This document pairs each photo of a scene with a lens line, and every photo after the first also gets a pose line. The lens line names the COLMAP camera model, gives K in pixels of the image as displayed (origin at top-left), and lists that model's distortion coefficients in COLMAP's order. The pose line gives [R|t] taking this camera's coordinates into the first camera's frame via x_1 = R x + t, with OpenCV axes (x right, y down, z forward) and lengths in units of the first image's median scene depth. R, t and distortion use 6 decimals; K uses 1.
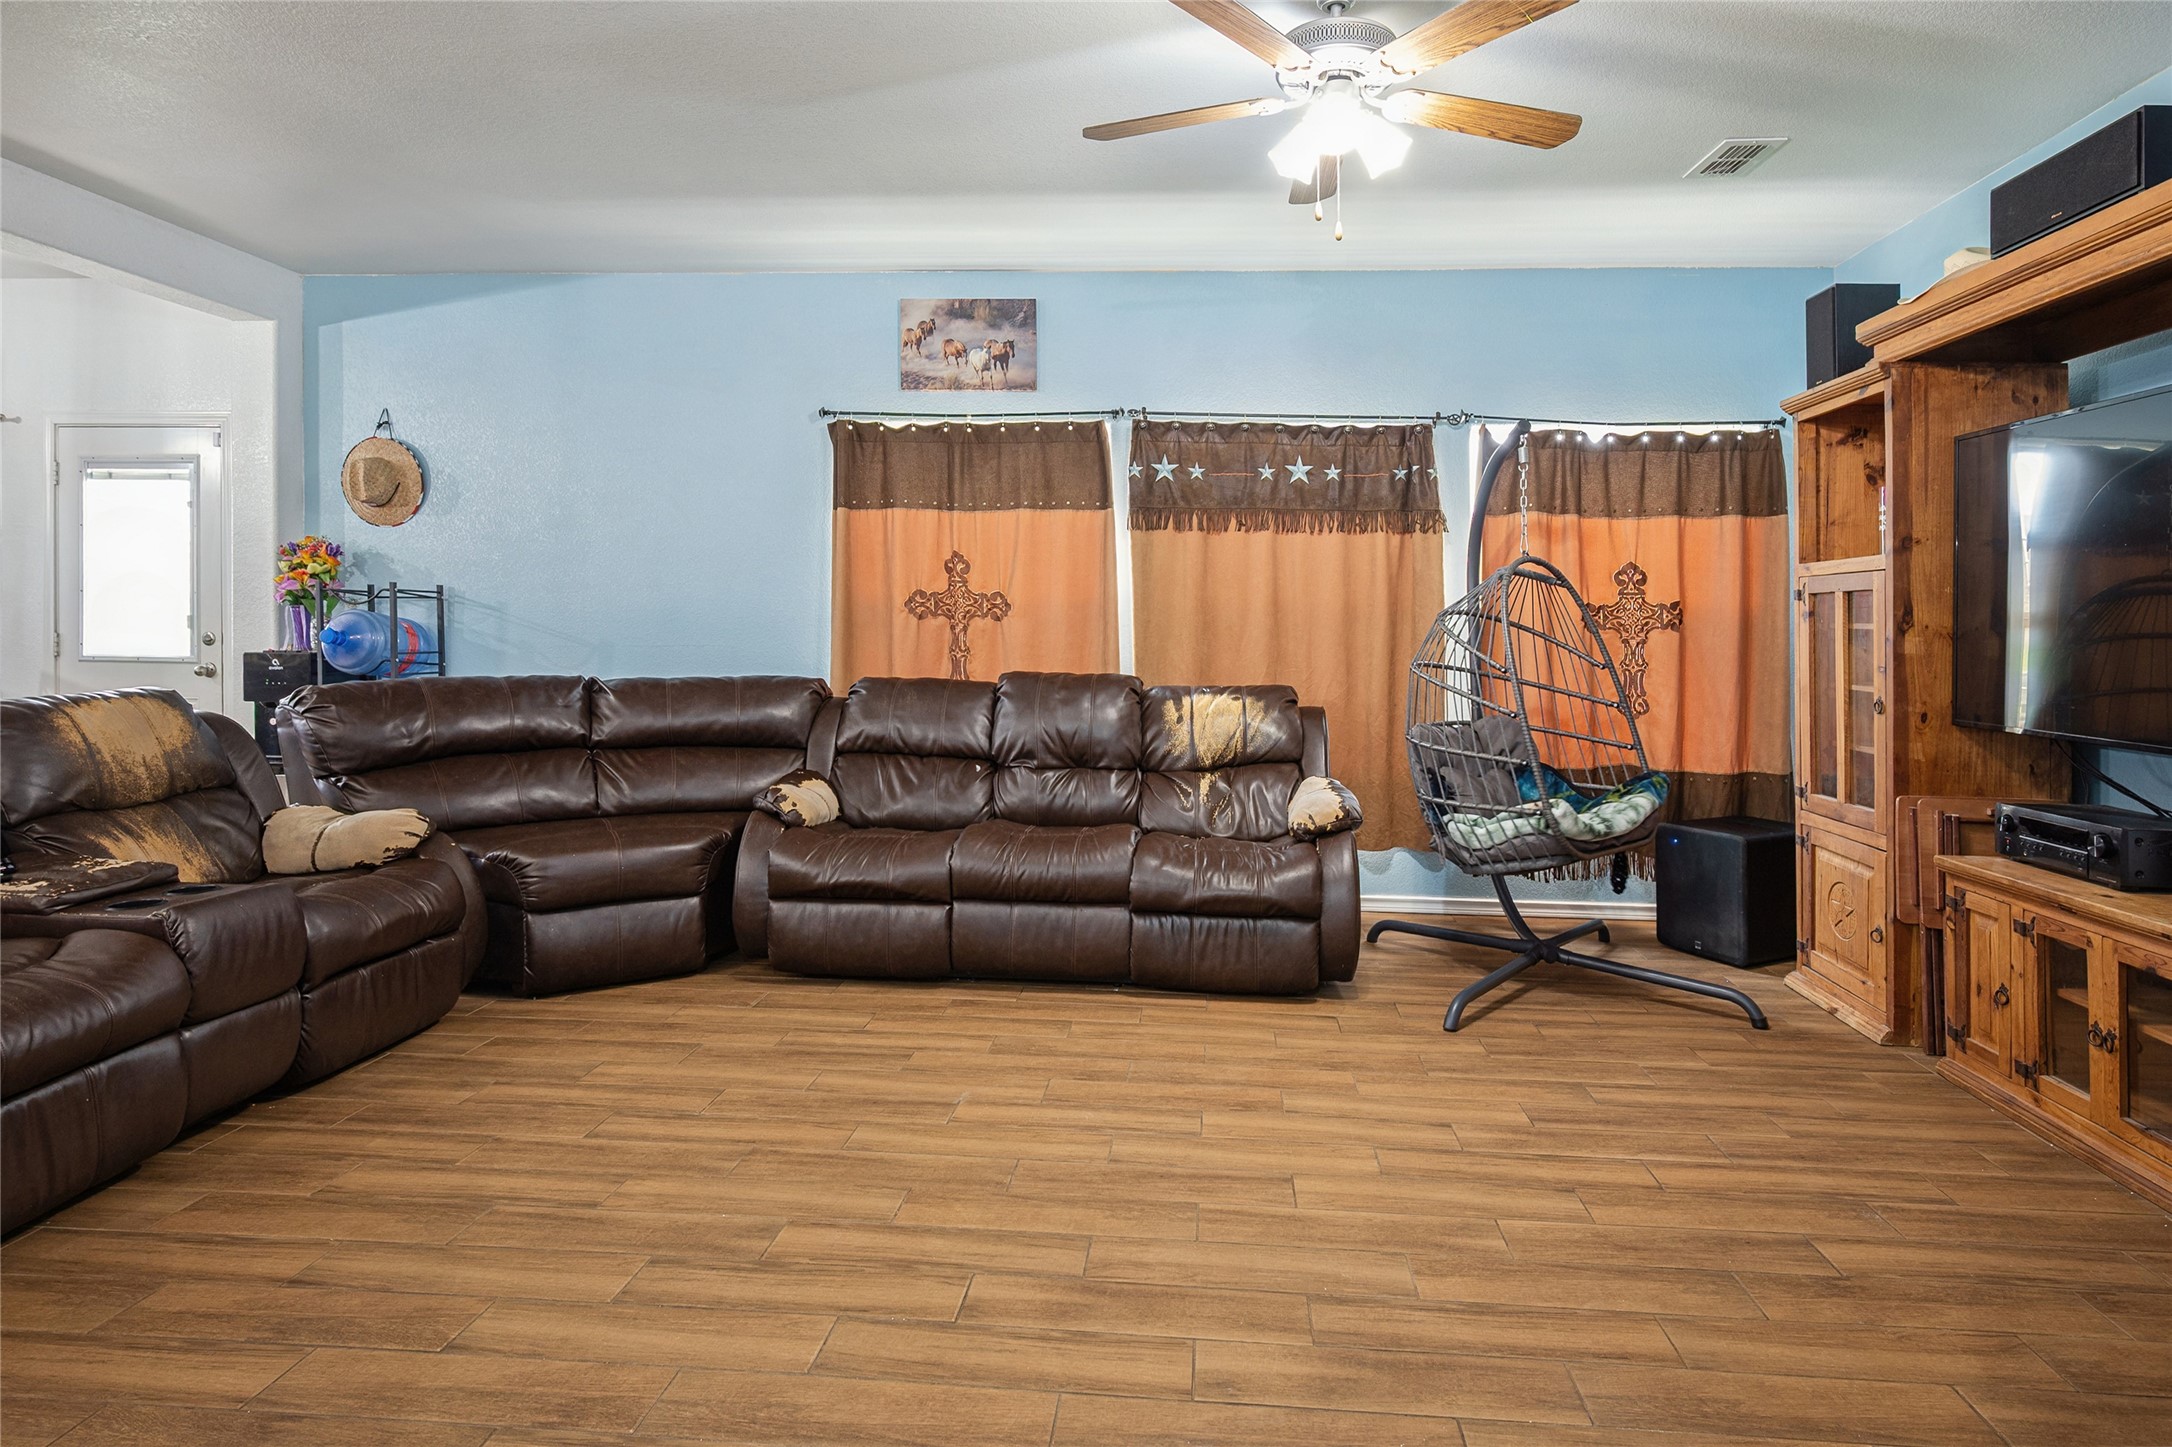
lens RADIAL K [[1167.6, 0, 1117.8], [0, 1167.6, 649.7], [0, 0, 1]] dist [-0.002480, 0.000603]
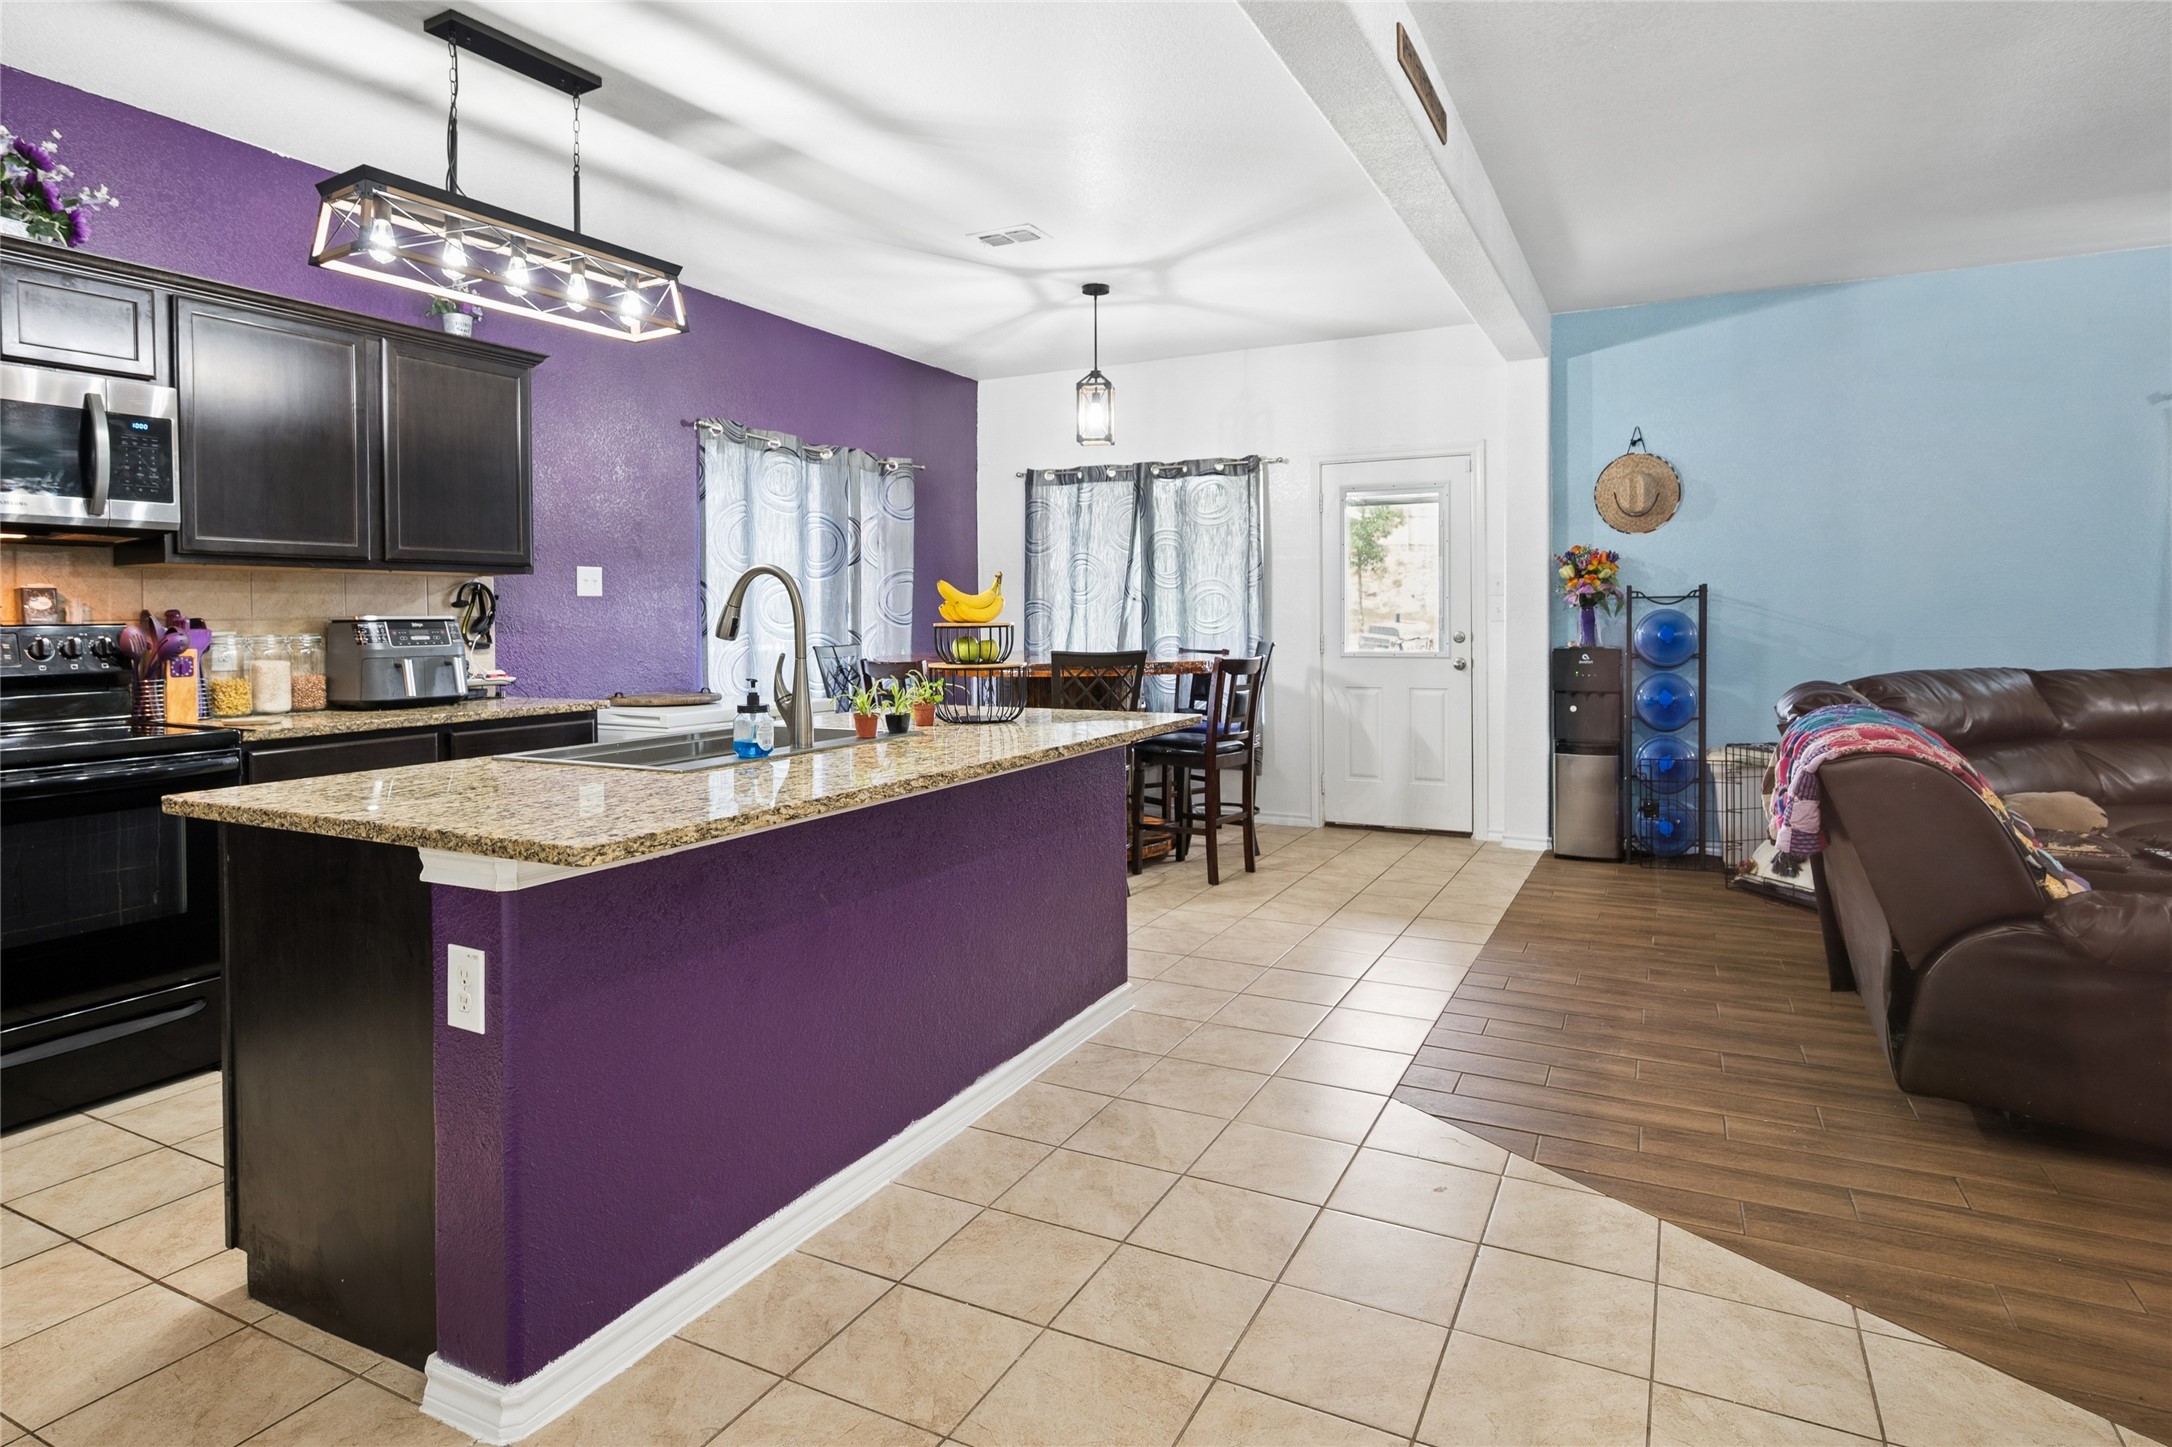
lens RADIAL K [[1208.9, 0, 1070.8], [0, 1208.9, 631.4], [0, 0, 1]] dist [-0.003469, -0.000632]
pose [[0.915154, -0.015159, -0.402820, -0.893503], [0.014860, 0.999882, -0.003869, -0.022577], [0.402831, -0.002445, 0.915271, -0.354430]]
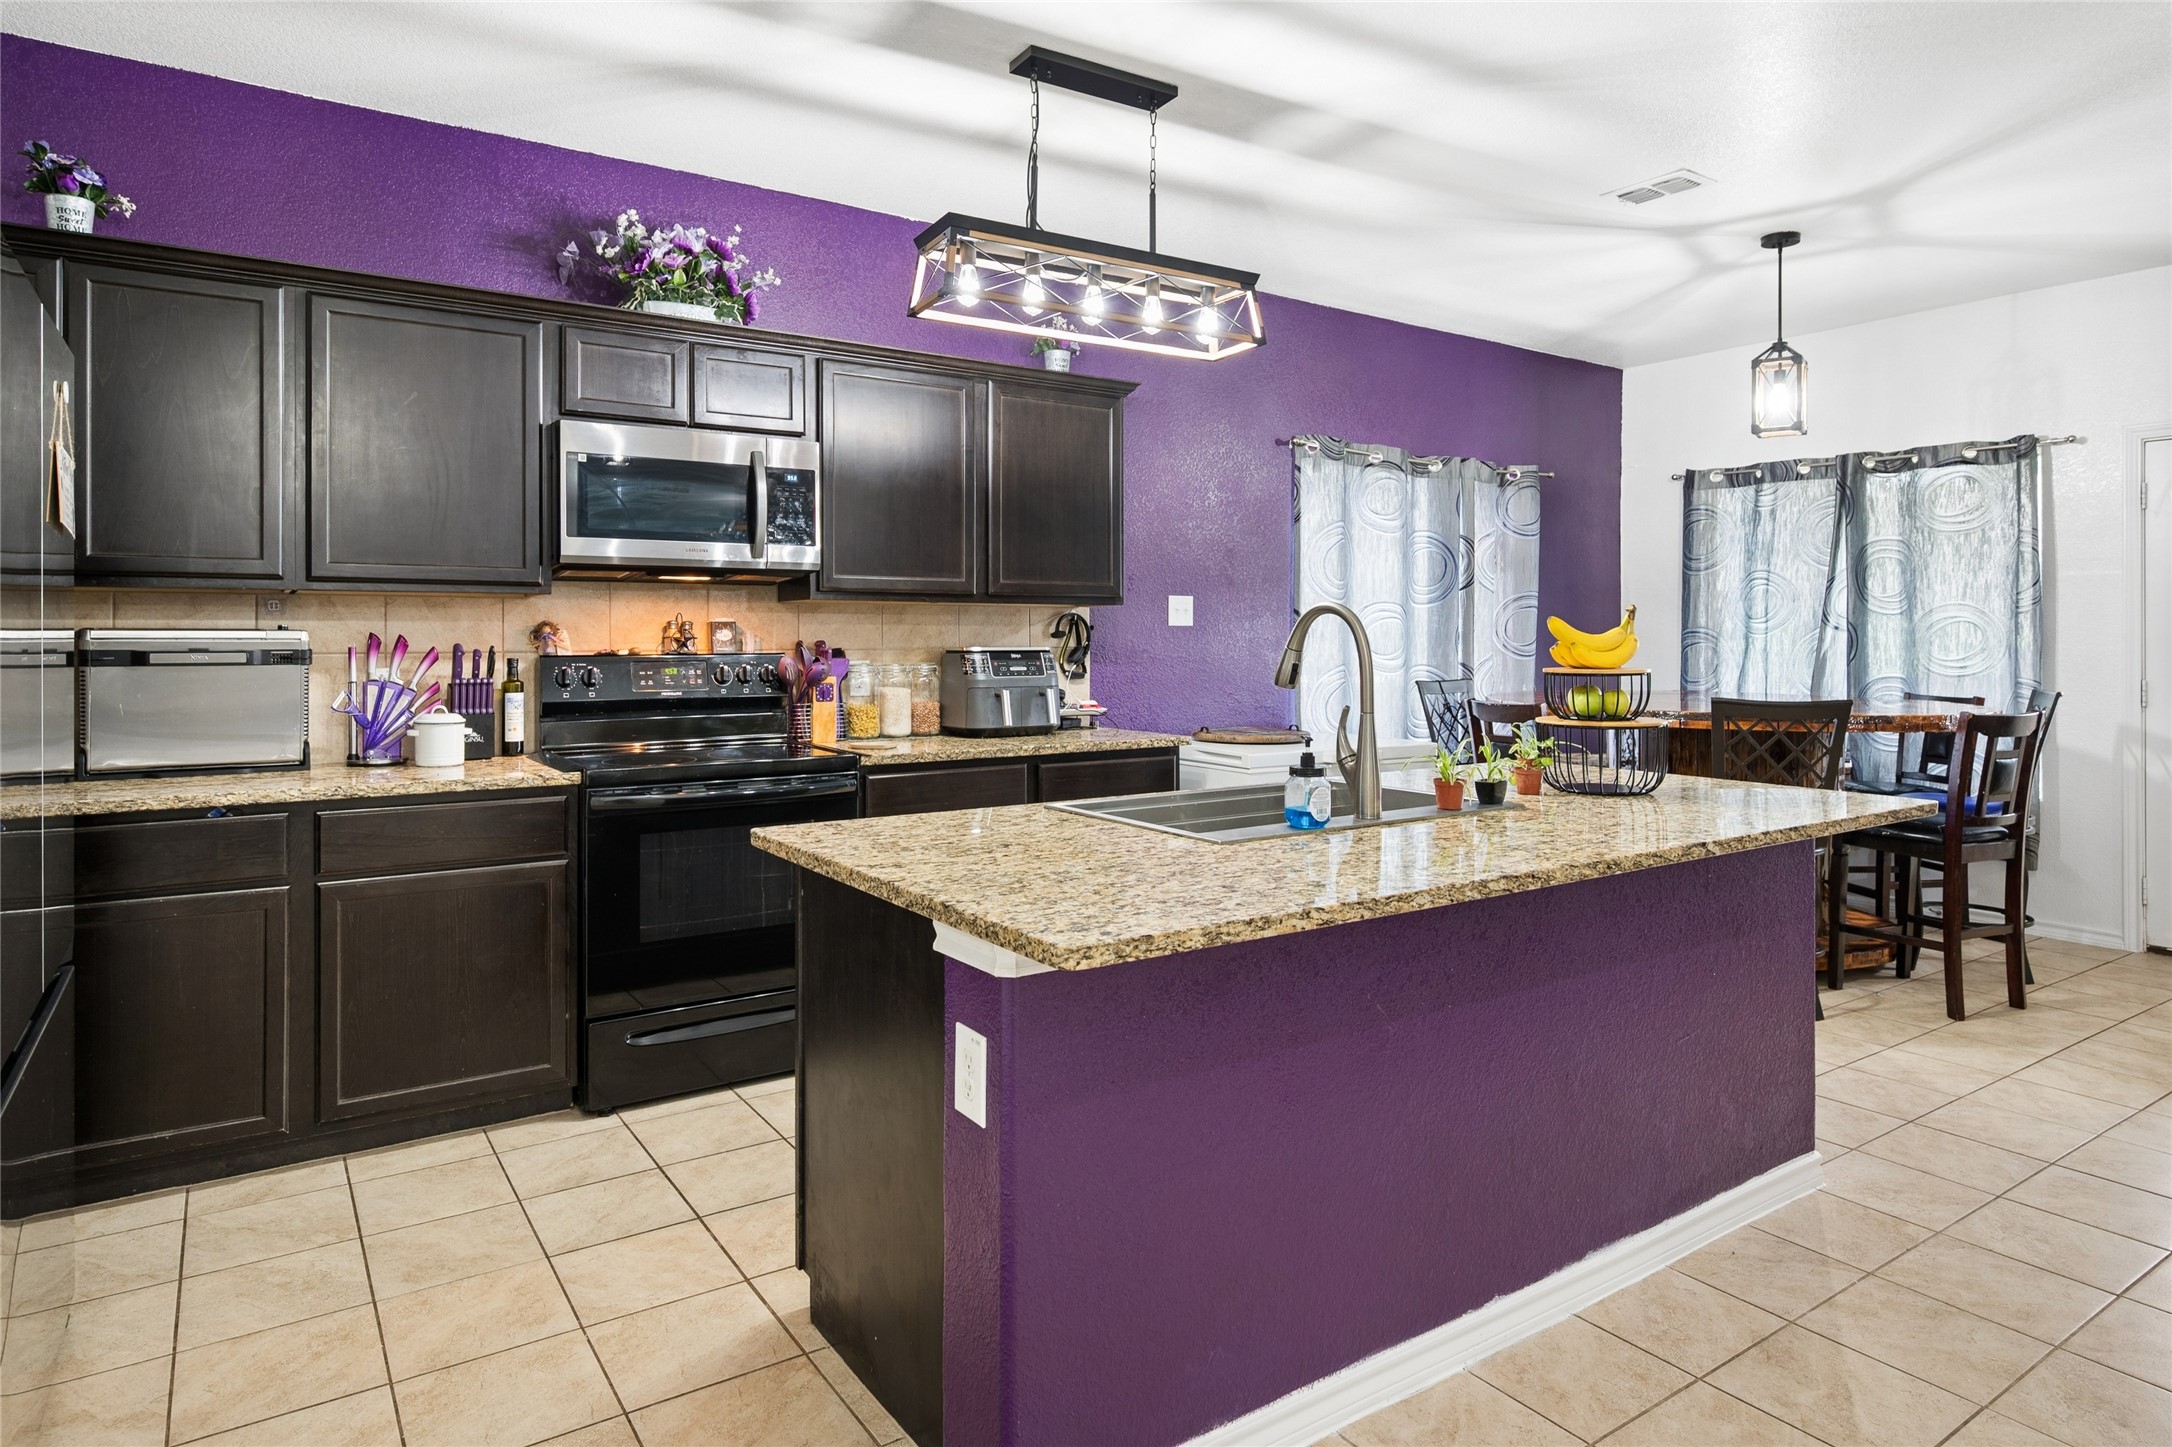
lens RADIAL K [[1257.3, 0, 1065.3], [0, 1257.3, 634.6], [0, 0, 1]] dist [-0.003642, 0.001202]
pose [[0.609082, -0.013468, -0.792993, -0.917668], [-0.003275, 0.999805, -0.019495, -0.037800], [0.793101, 0.014471, 0.608919, -0.273251]]
